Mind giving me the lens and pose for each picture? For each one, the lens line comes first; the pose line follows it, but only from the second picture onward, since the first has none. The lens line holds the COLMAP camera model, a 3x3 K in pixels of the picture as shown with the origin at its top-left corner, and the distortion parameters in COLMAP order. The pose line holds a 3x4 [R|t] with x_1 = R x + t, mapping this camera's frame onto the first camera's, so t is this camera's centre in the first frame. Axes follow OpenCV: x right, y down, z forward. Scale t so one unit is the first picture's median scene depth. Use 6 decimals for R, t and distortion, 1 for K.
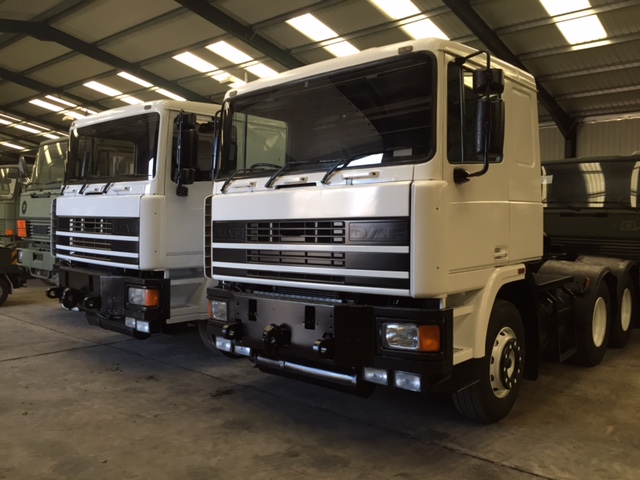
lens RADIAL K [[546.2, 0, 320.0], [0, 546.2, 240.0], [0, 0, 1]] dist [0.067330, 0.002813]
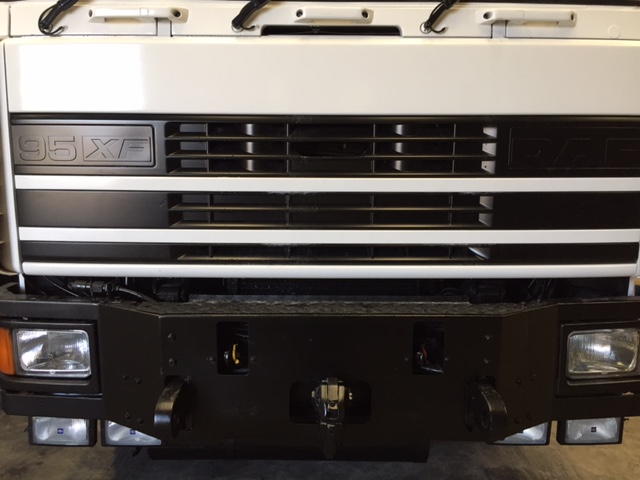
lens RADIAL K [[568.1, 0, 320.0], [0, 568.1, 240.0], [0, 0, 1]] dist [0.051826, 0.005067]
pose [[0.746383, -0.098097, 0.658248, -0.355592], [0.005304, 0.989922, 0.141512, -0.006047], [-0.665496, -0.102131, 0.739381, 0.699071]]
